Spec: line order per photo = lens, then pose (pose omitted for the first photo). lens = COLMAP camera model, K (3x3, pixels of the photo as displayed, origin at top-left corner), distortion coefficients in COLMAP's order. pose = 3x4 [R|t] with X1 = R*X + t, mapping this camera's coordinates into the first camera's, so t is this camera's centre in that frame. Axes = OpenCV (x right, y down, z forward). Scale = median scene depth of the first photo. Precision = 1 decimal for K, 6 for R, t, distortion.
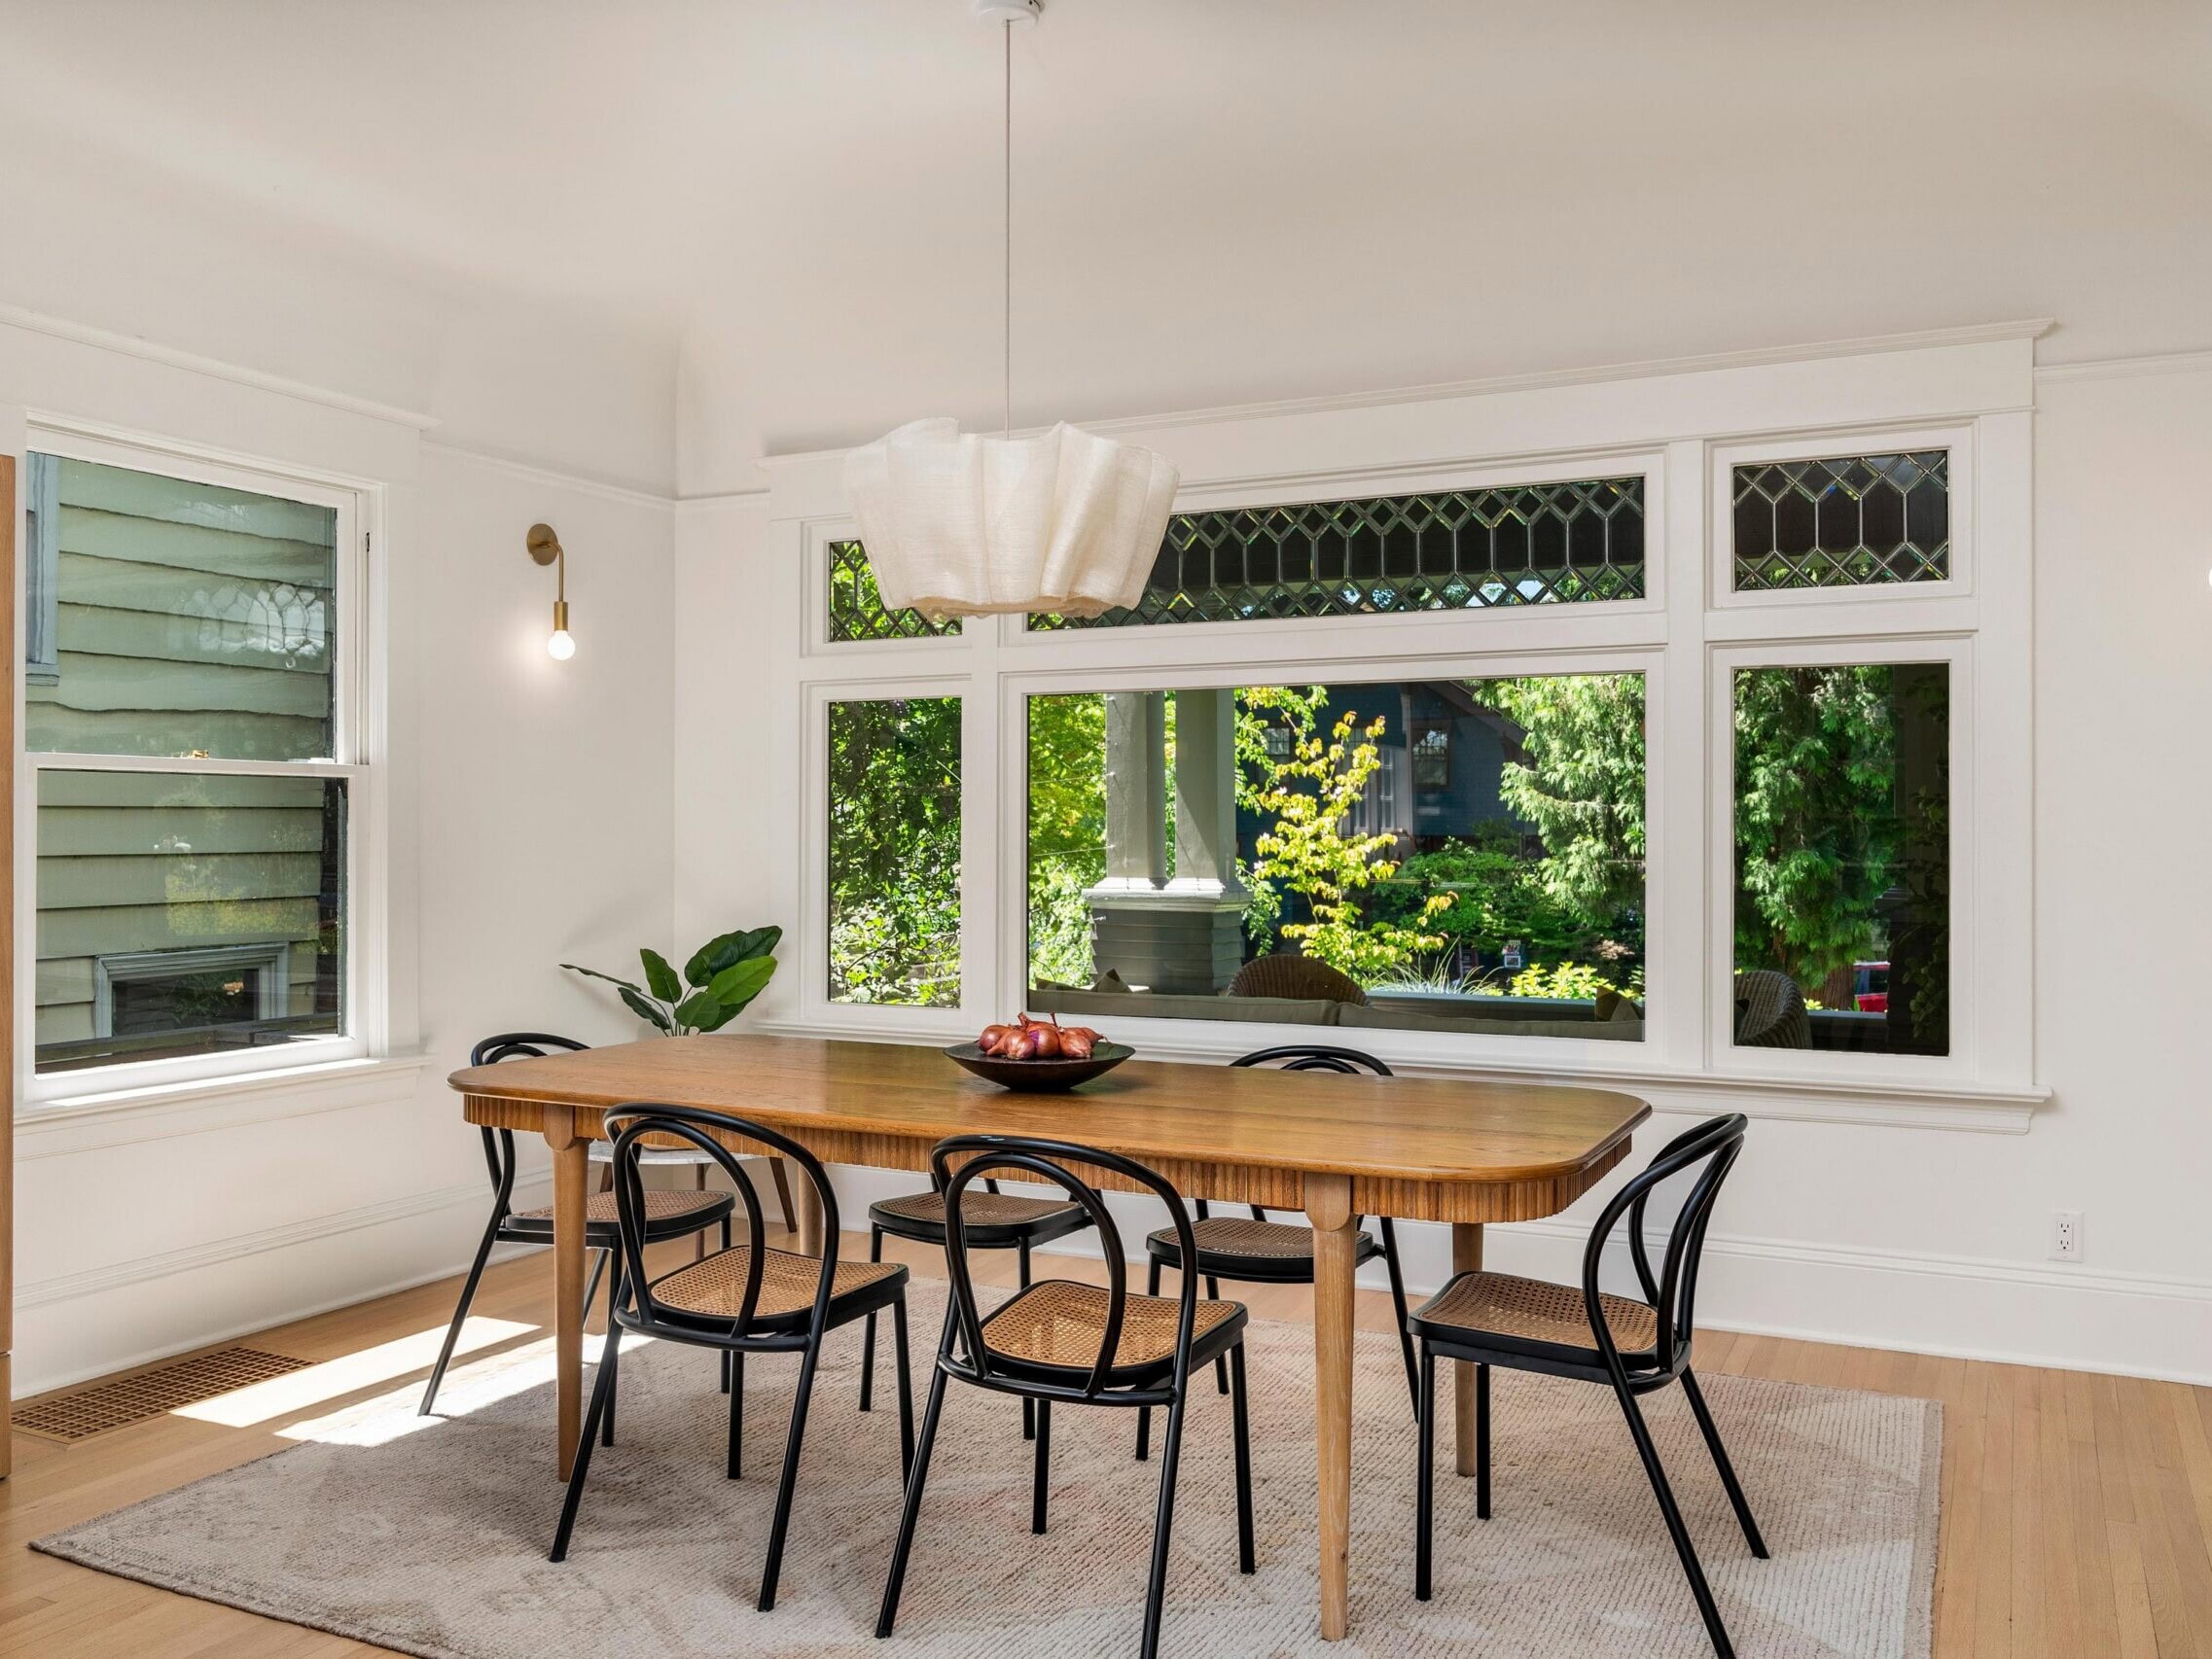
lens RADIAL K [[1843.7, 0, 1106.0], [0, 1843.7, 829.5], [0, 0, 1]] dist [-0.036106, -0.000744]
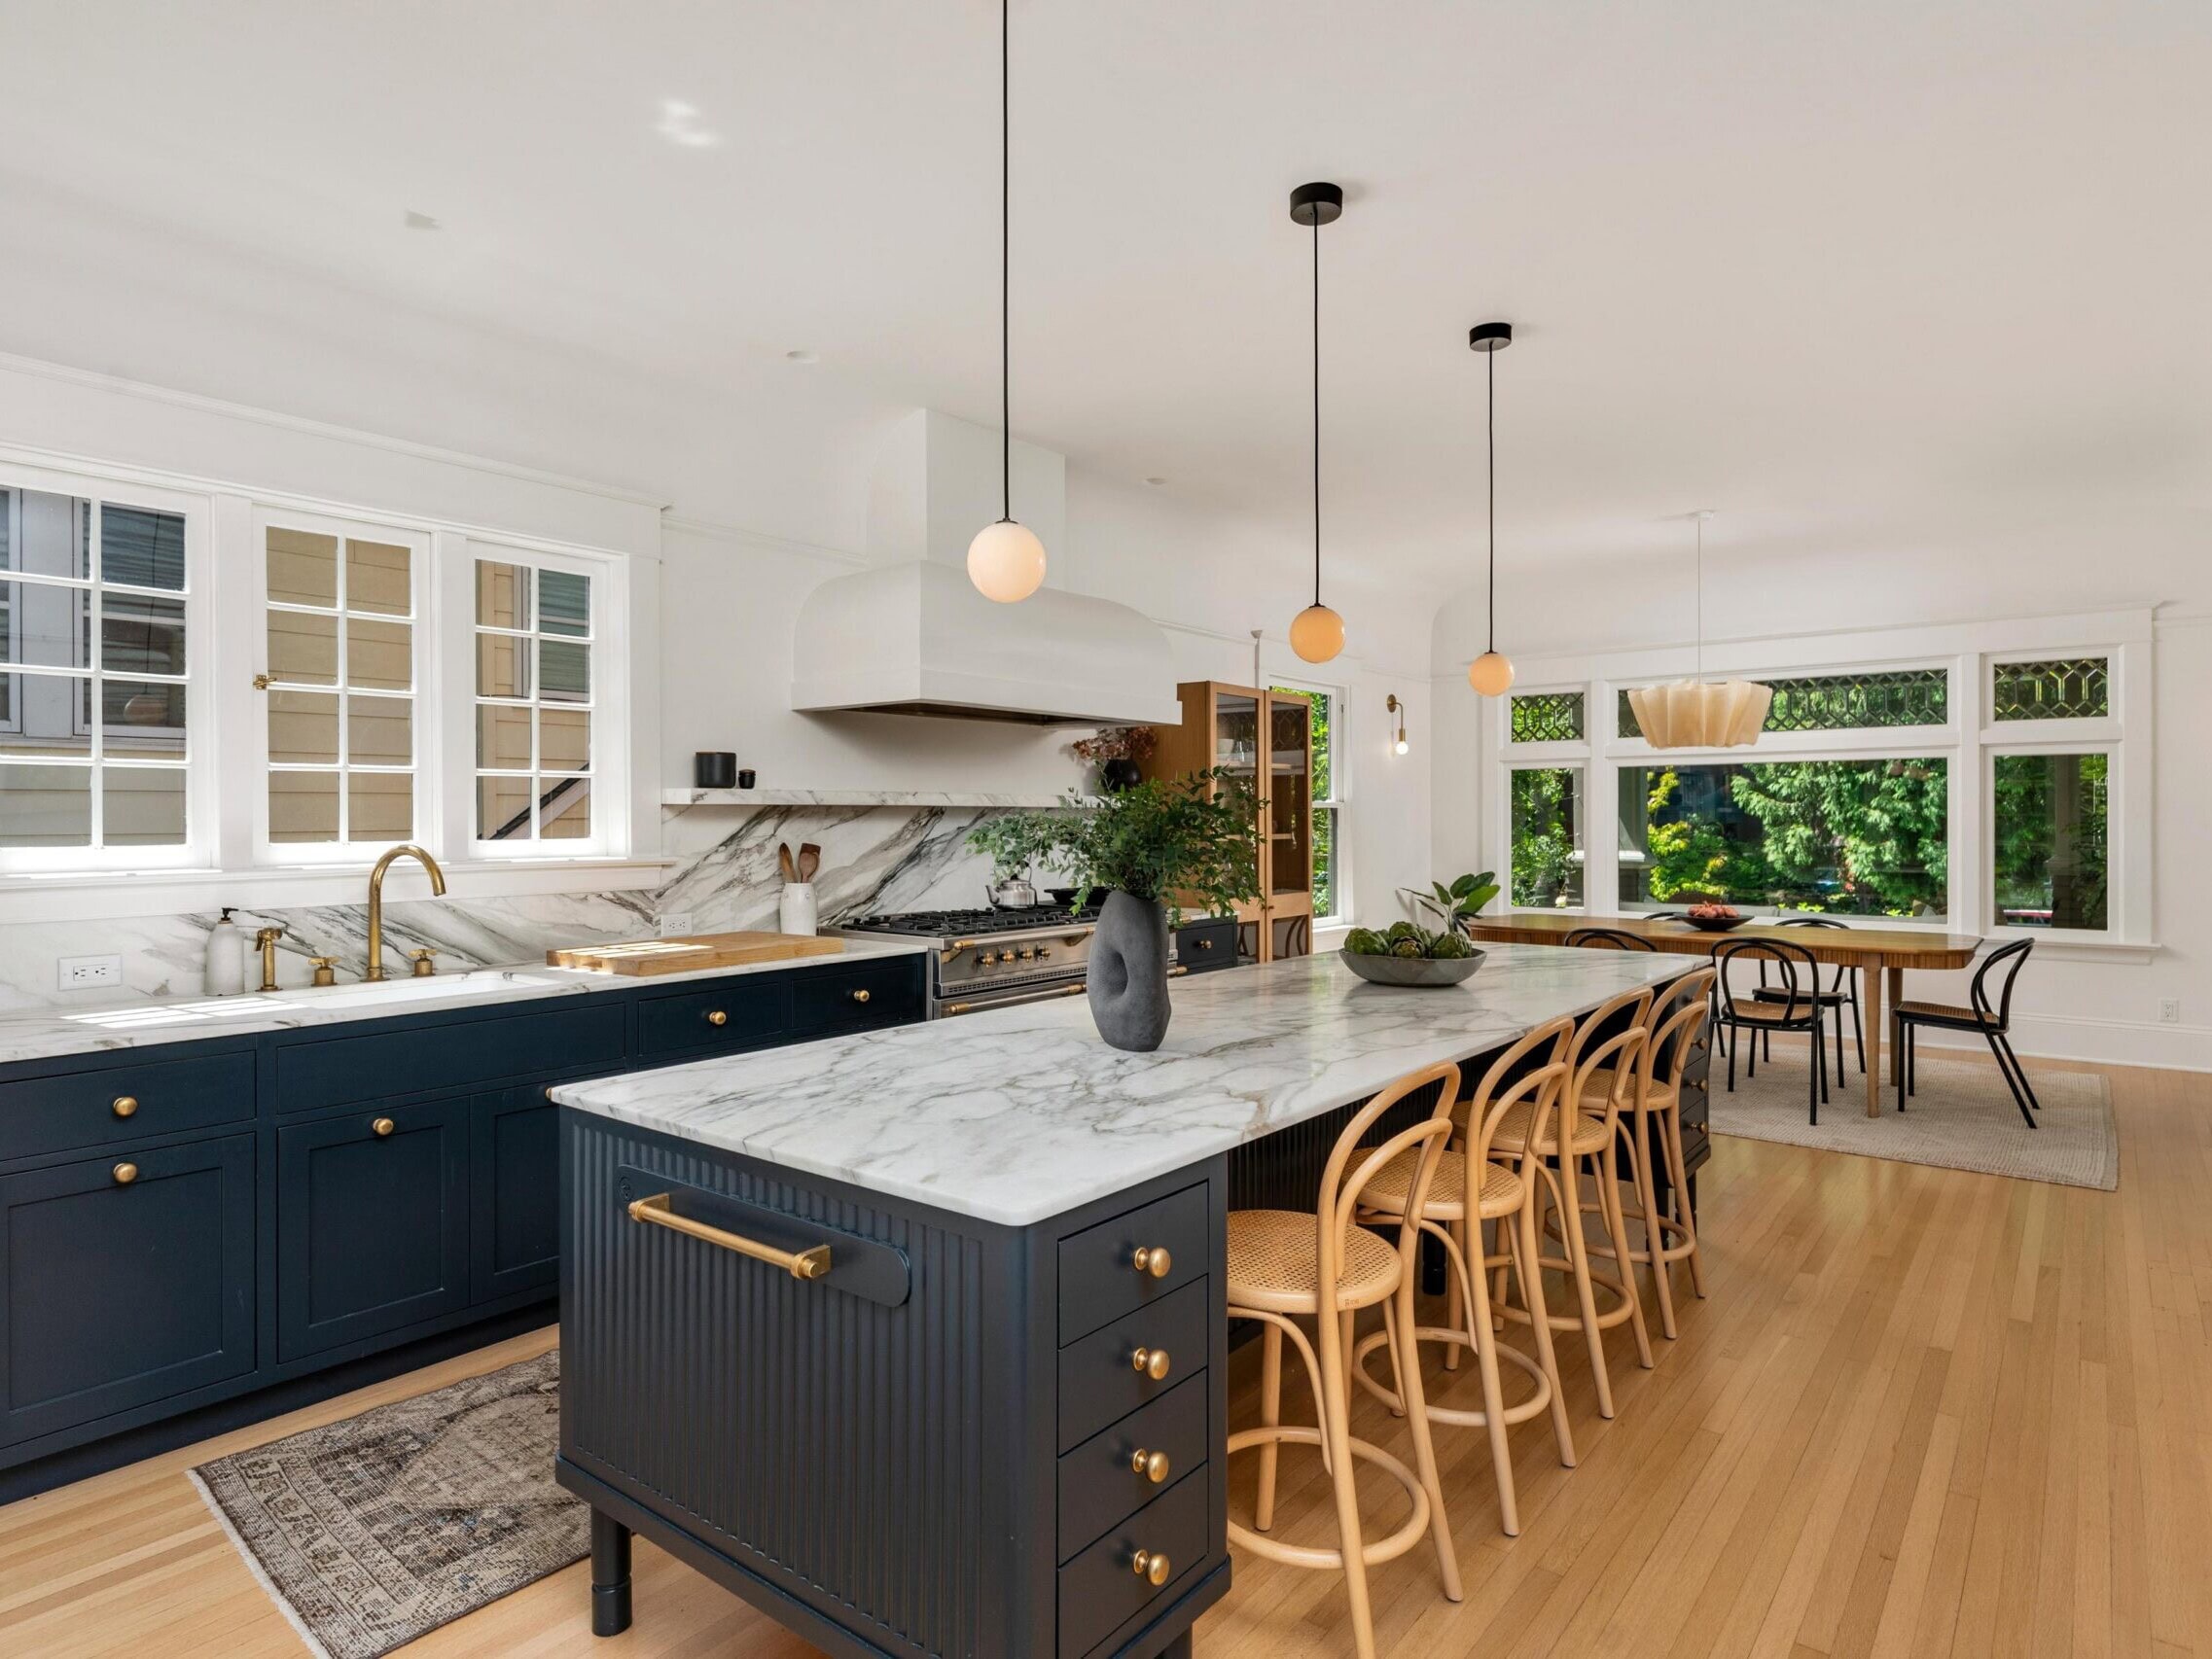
lens RADIAL K [[1237.4, 0, 1106.0], [0, 1237.4, 829.5], [0, 0, 1]] dist [-0.001068, -0.000251]
pose [[0.977903, -0.002346, -0.209048, -0.396617], [0.004386, 0.999947, 0.009292, -0.016943], [0.209015, -0.010004, 0.977861, -0.692749]]
